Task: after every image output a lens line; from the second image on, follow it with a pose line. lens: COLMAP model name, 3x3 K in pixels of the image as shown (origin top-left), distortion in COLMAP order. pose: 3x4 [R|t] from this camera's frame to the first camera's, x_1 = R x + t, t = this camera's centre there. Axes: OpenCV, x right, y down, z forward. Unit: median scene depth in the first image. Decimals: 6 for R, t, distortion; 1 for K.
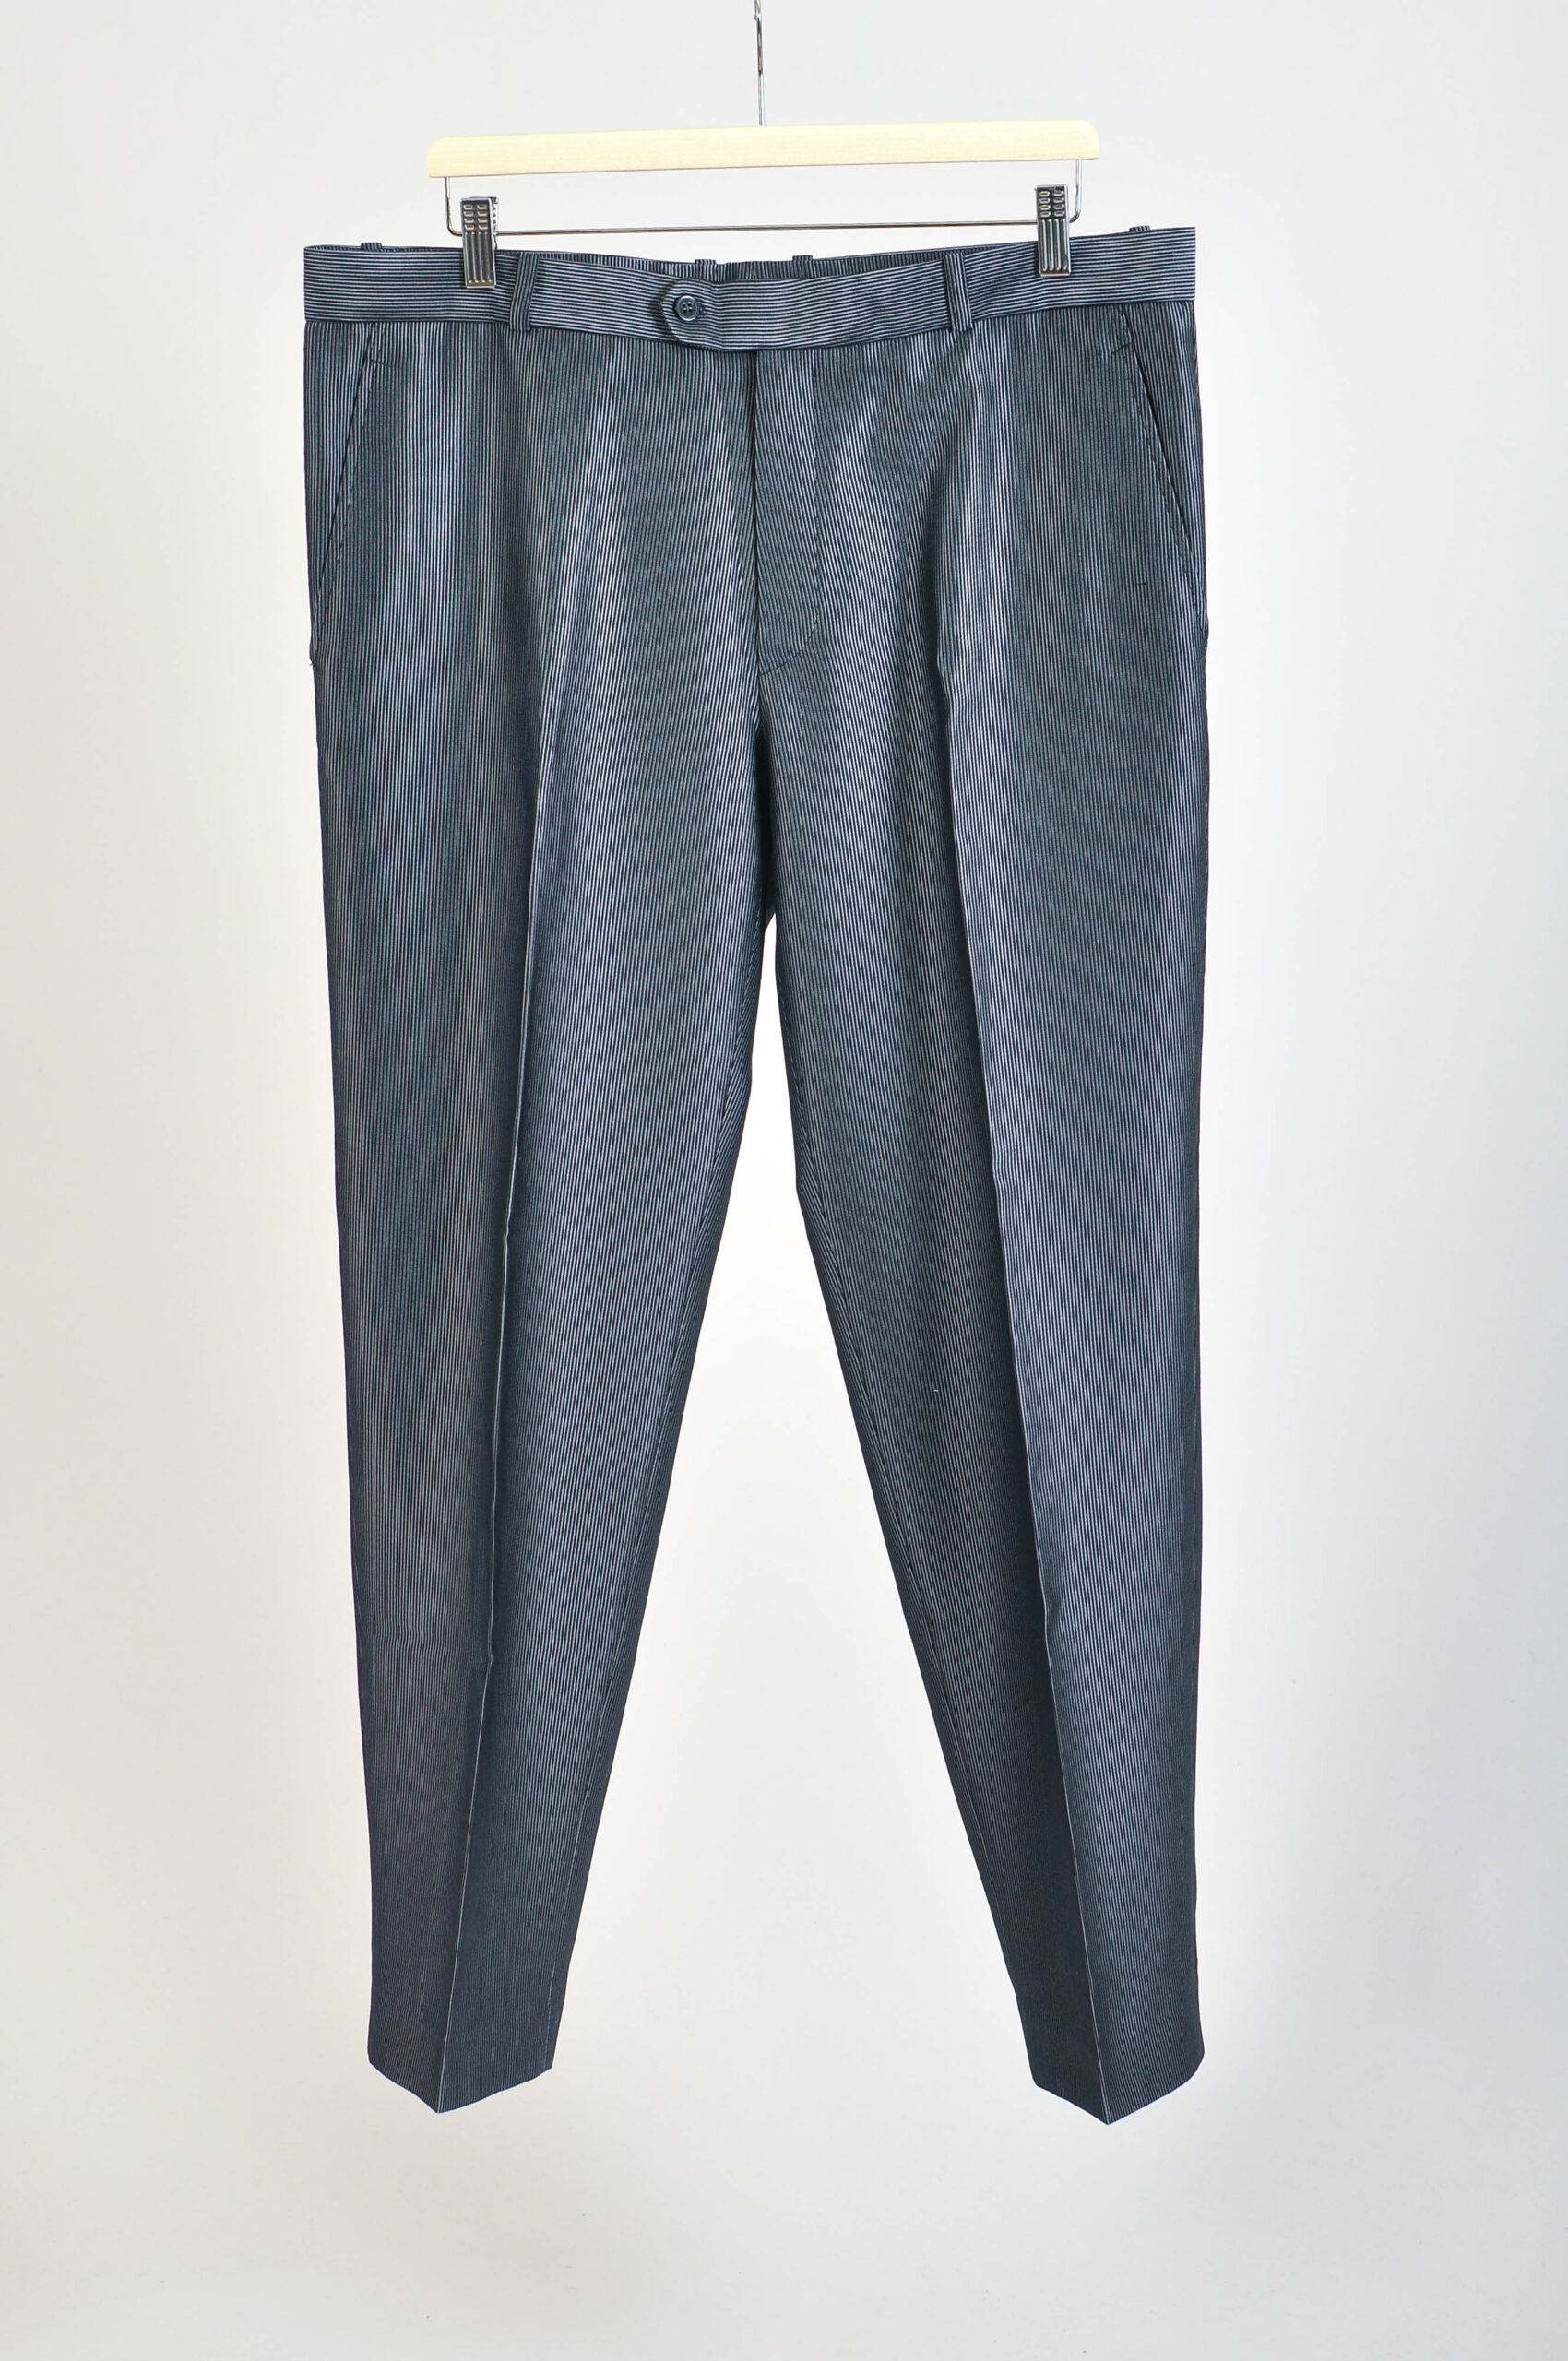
lens RADIAL K [[3888.0, 0, 784.0], [0, 3888.0, 1180.5], [0, 0, 1]] dist [-0.173326, -0.061735]
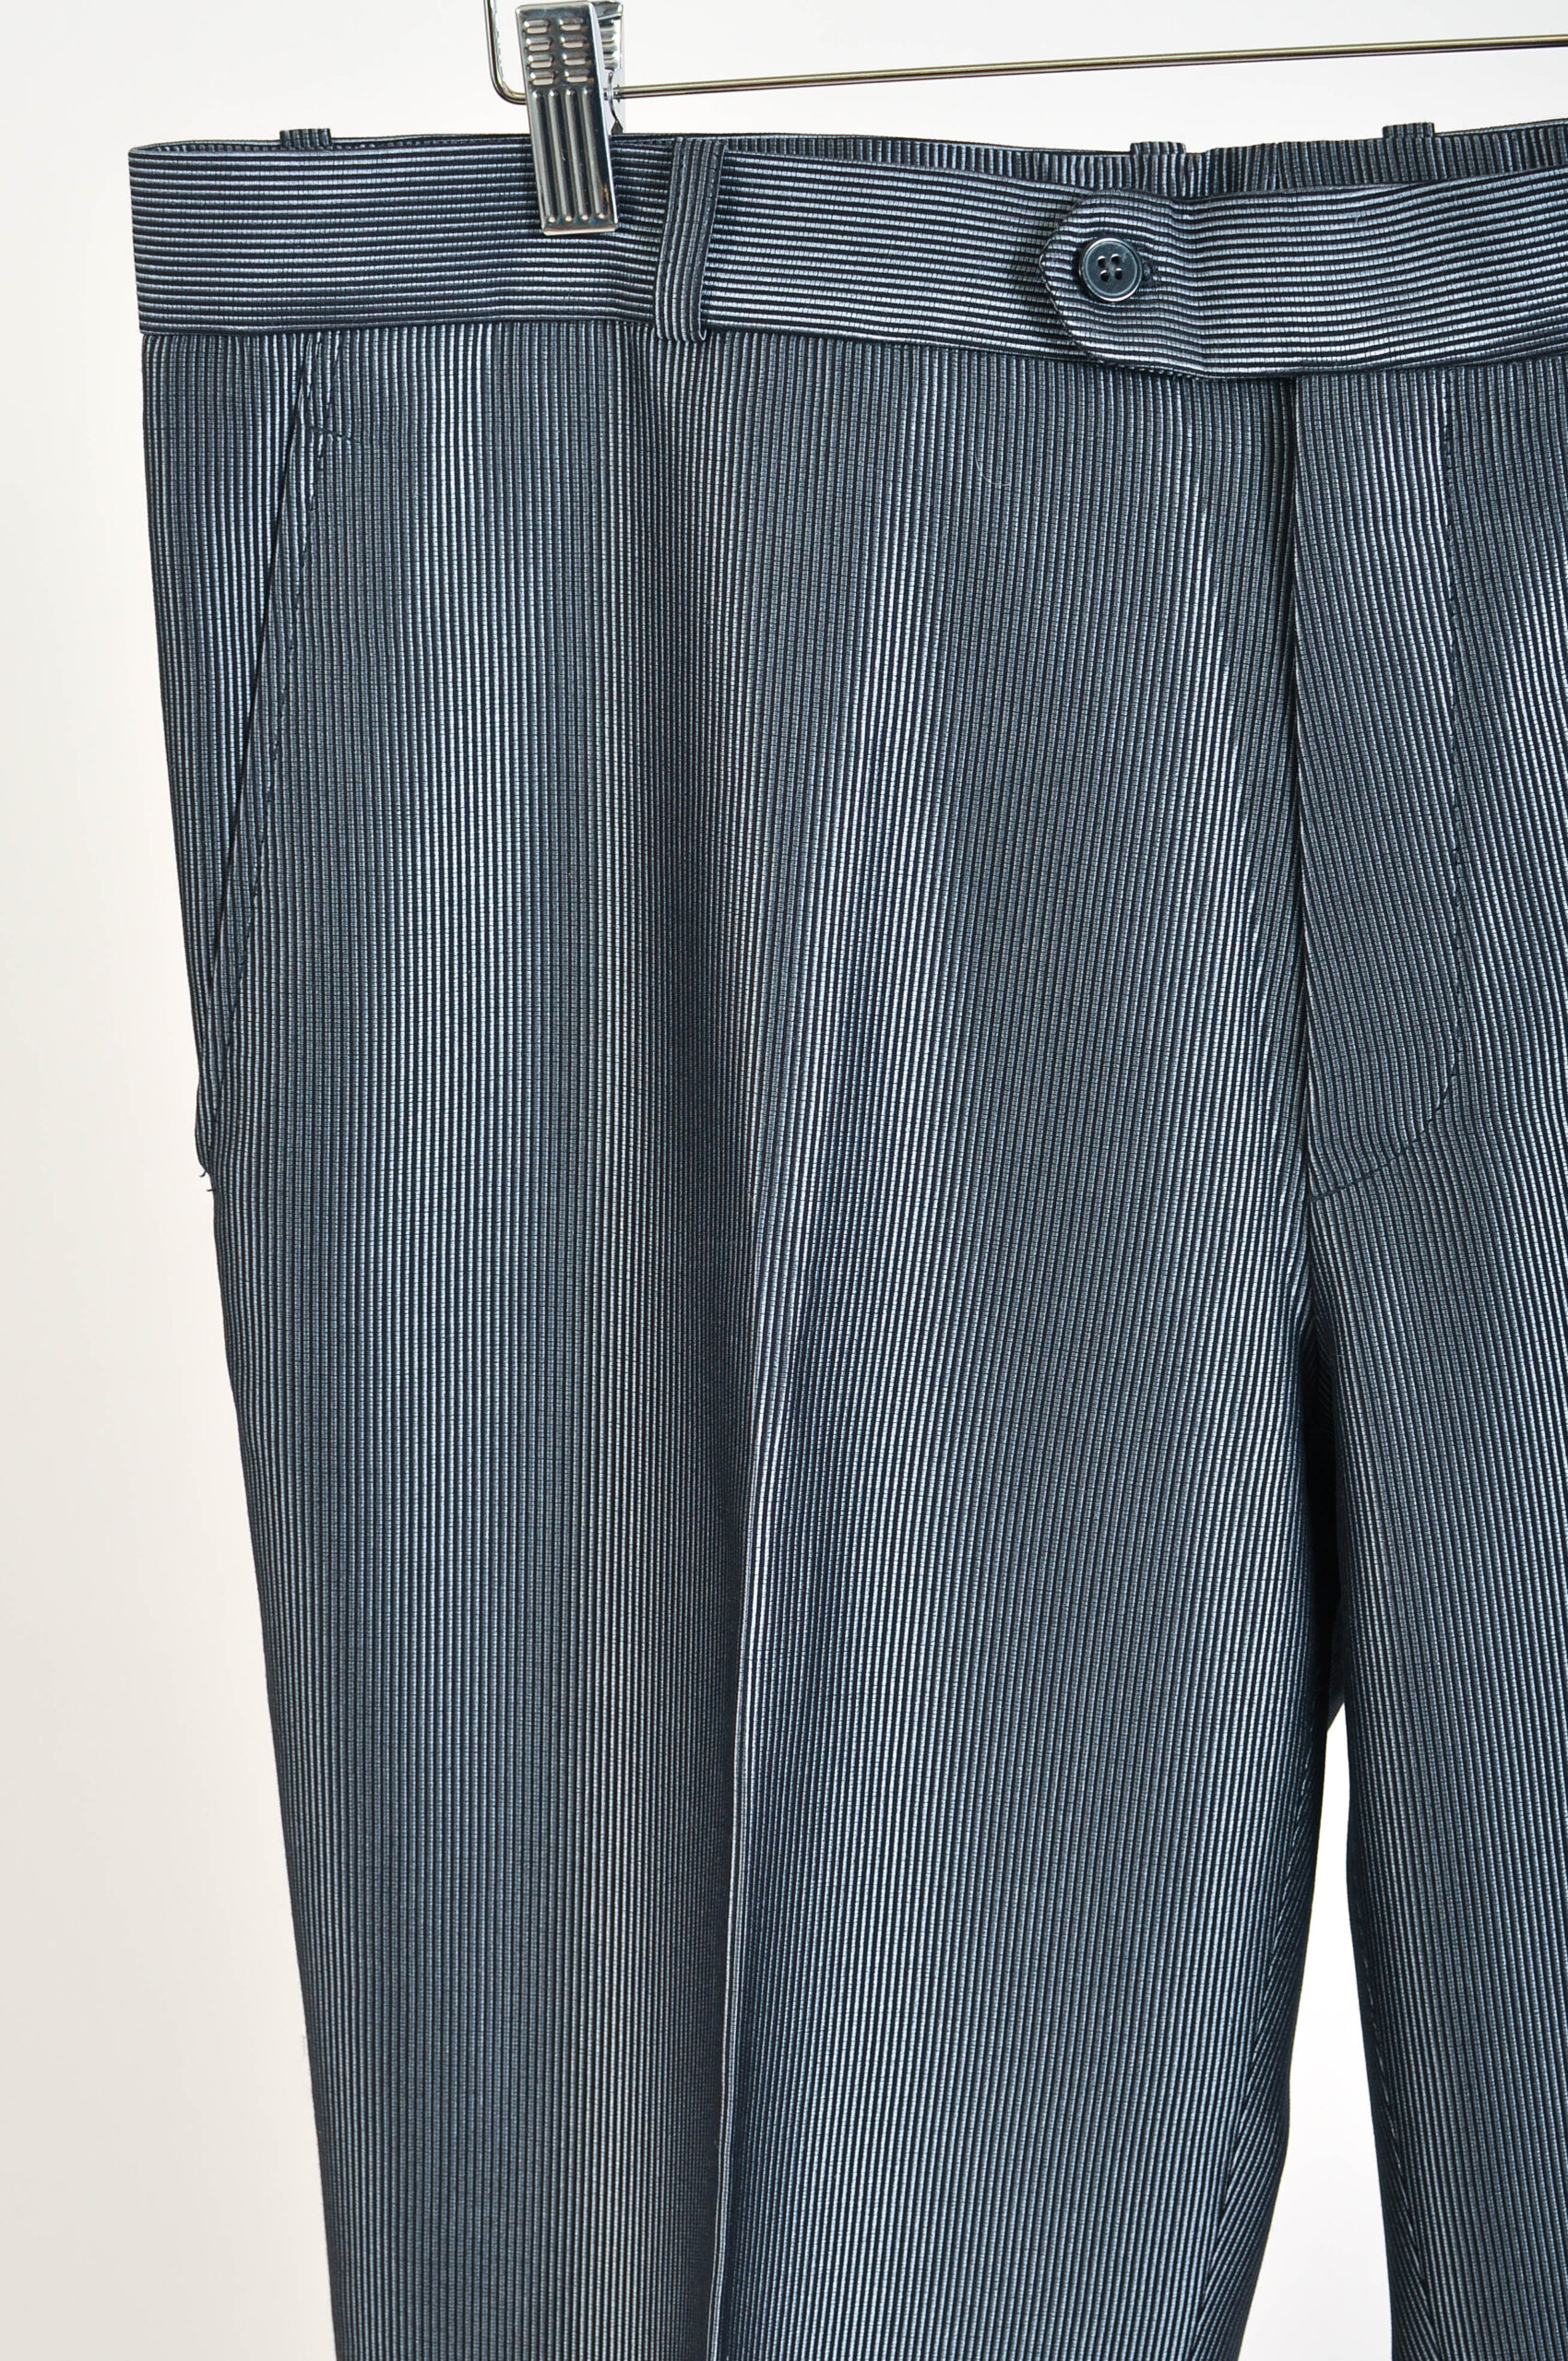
lens RADIAL K [[3888.0, 0, 784.0], [0, 3888.0, 1180.5], [0, 0, 1]] dist [-0.173326, -0.061735]
pose [[0.990851, -0.005916, -0.134828, -0.006243], [0.008461, 0.999796, 0.018315, -0.142406], [0.134692, -0.019289, 0.990700, 0.612075]]
